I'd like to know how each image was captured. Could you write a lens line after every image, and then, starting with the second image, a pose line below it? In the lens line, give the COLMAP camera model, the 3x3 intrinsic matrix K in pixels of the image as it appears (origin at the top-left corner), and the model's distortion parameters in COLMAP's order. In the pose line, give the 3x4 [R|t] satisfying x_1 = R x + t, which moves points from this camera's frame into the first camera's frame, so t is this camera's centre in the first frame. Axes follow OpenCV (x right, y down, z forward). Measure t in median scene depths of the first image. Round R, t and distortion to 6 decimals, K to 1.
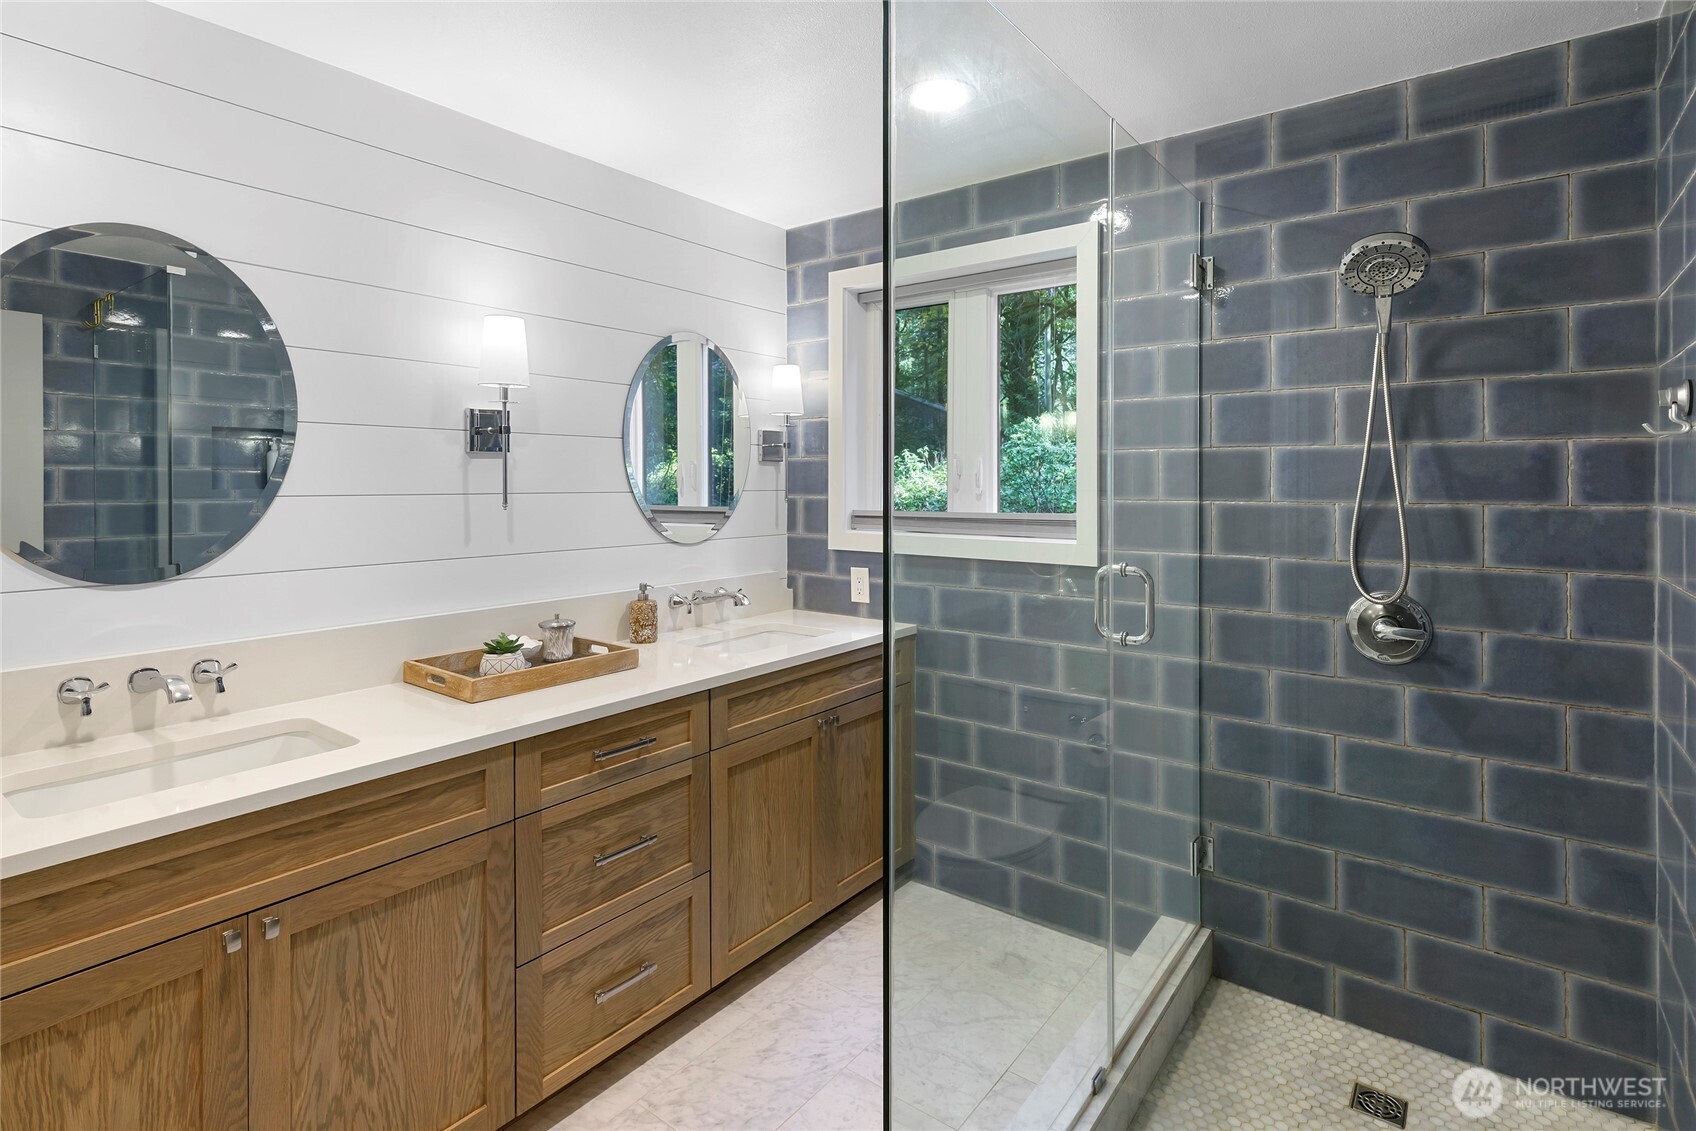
lens RADIAL K [[827.9, 0, 858.0], [0, 827.9, 480.1], [0, 0, 1]] dist [0.002780, -0.001467]
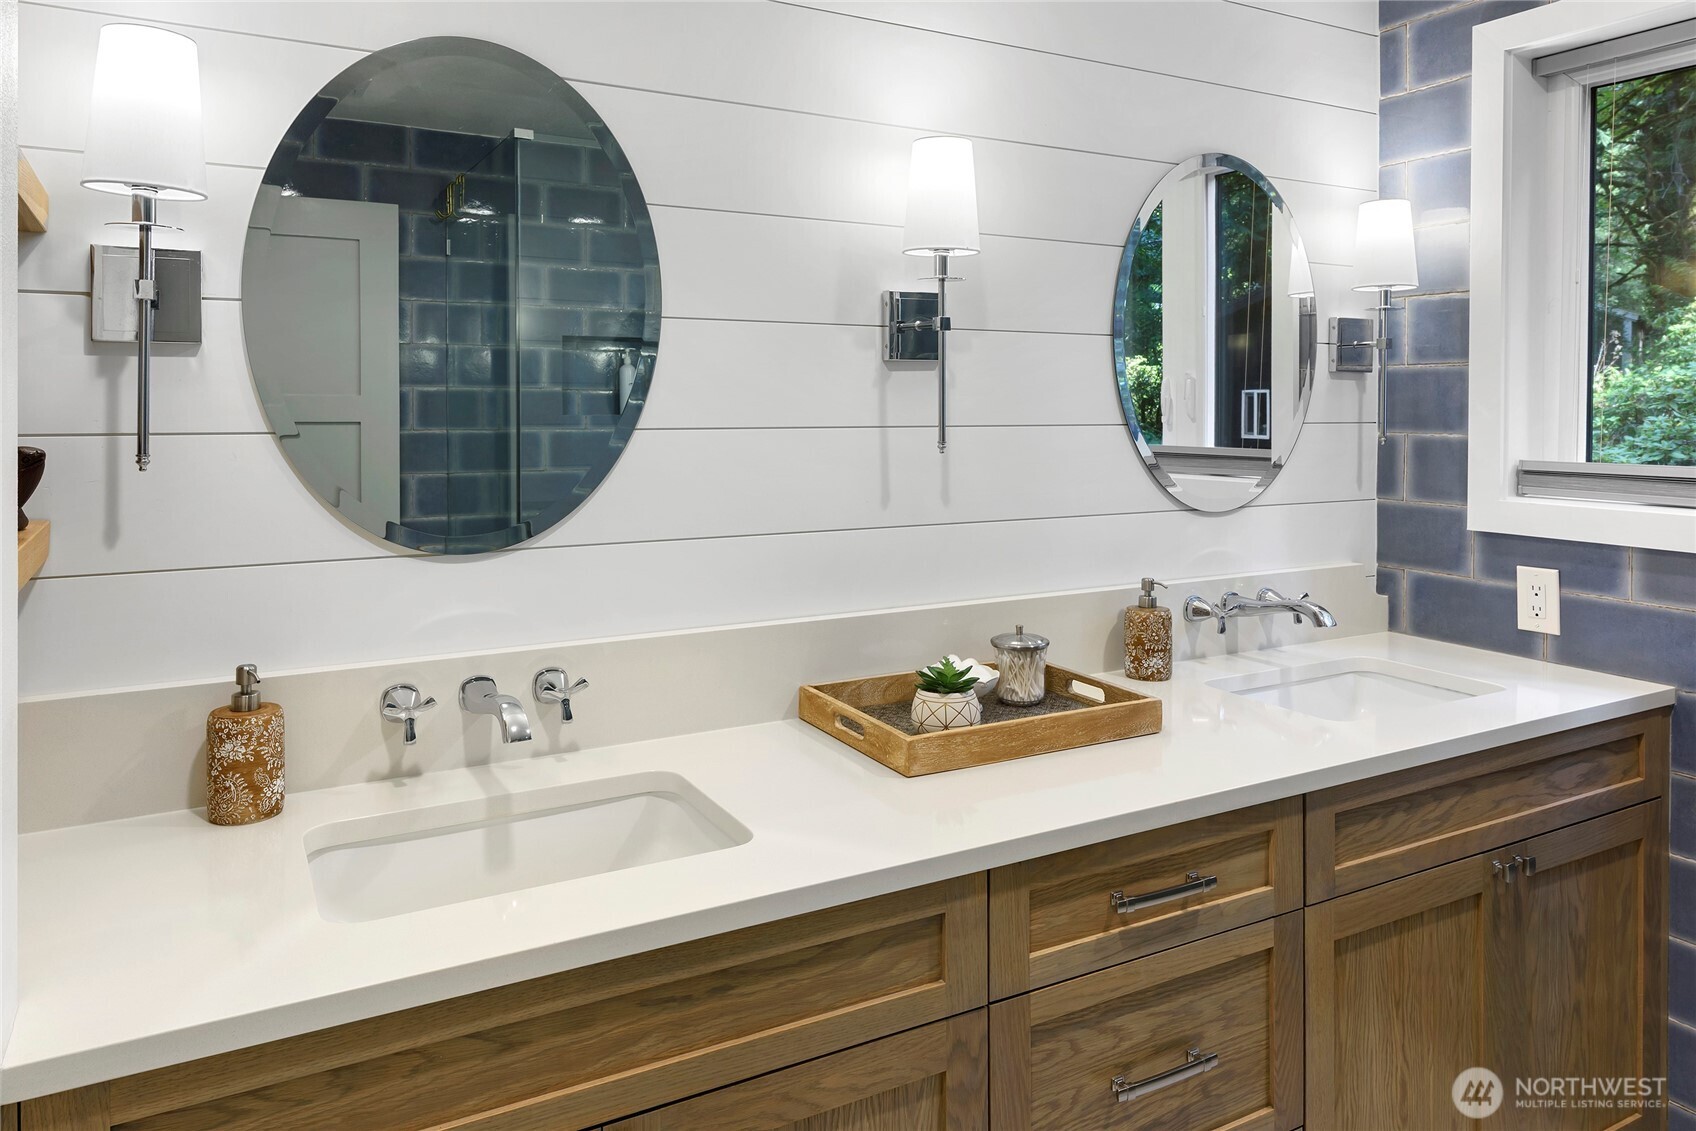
lens RADIAL K [[1139.5, 0, 845.6], [0, 1139.5, 405.7], [0, 0, 1]] dist [-0.009714, -0.000954]
pose [[0.912533, 0.001967, -0.408999, -0.142834], [-0.000635, 0.999994, 0.003393, -0.002145], [0.409003, -0.002836, 0.912529, 0.192602]]
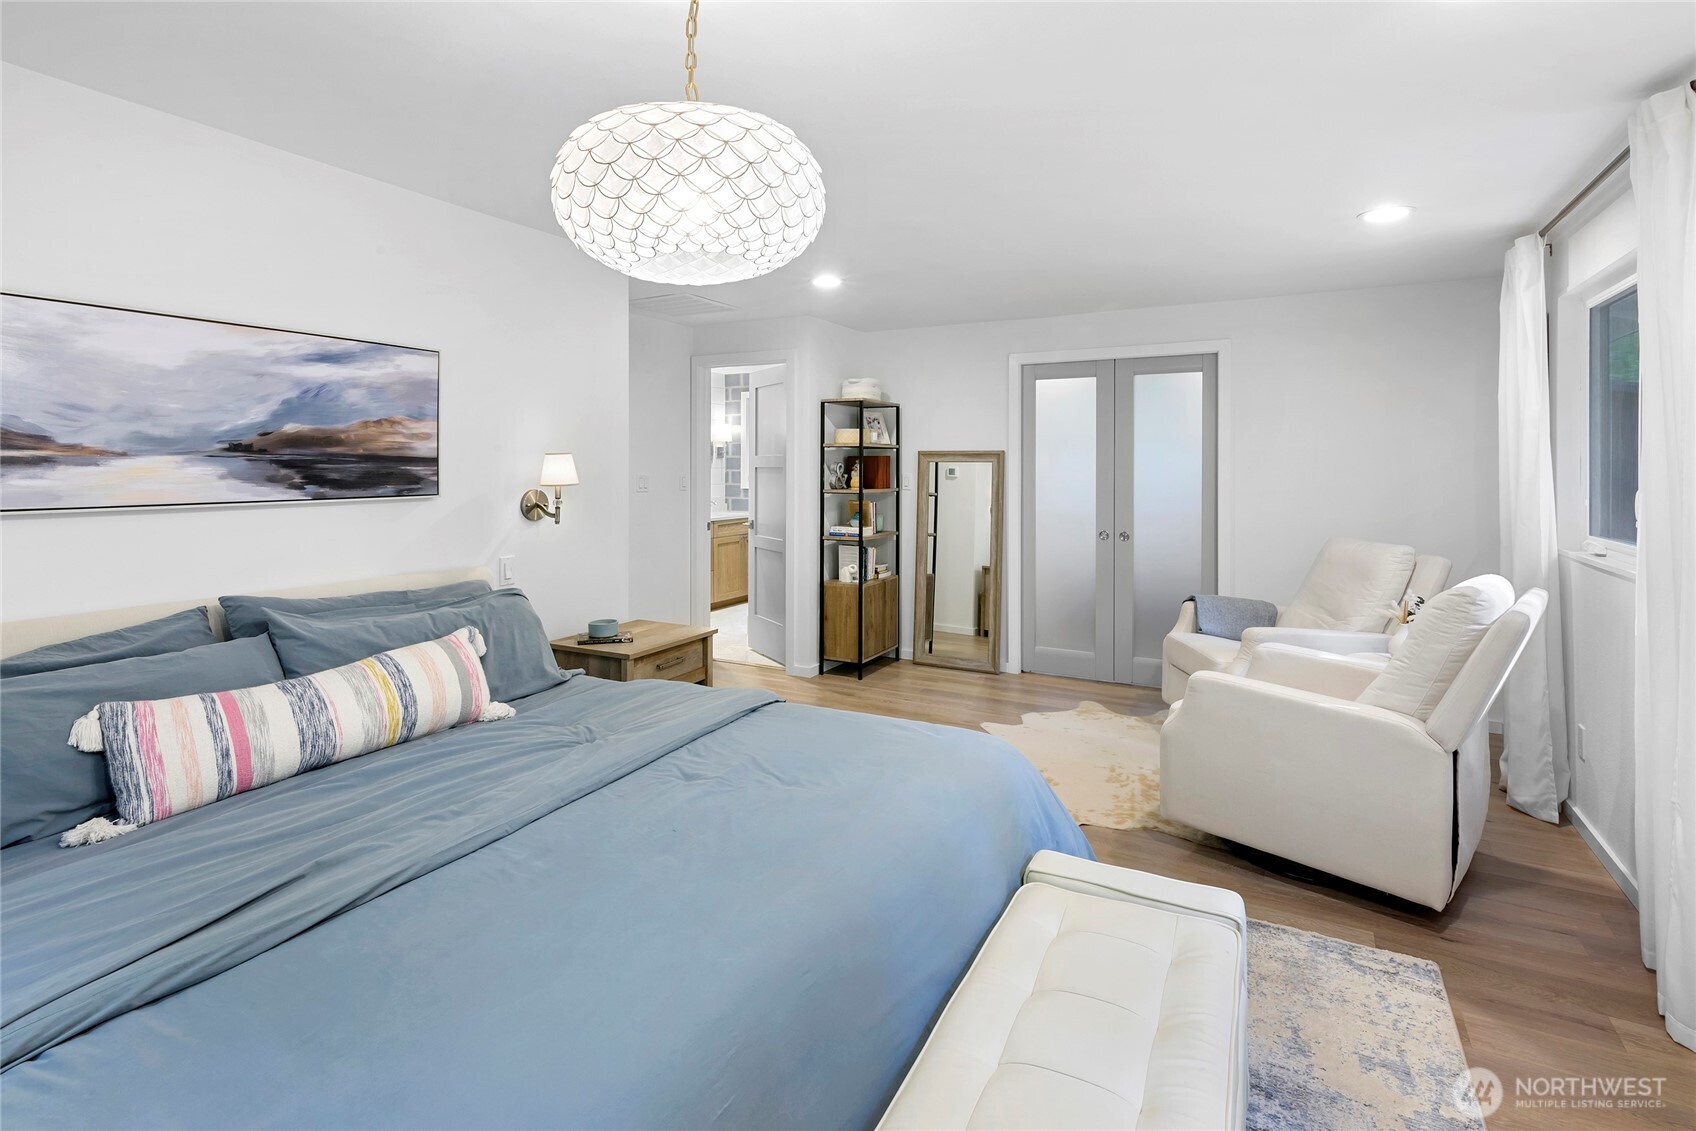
lens RADIAL K [[804.6, 0, 843.3], [0, 804.6, 478.4], [0, 0, 1]] dist [-0.004390, 0.000099]
pose [[0.989842, -0.001770, 0.142160, -0.109771], [0.000017, 0.999924, 0.012332, 0.019945], [-0.142171, -0.012205, 0.989767, -2.454182]]
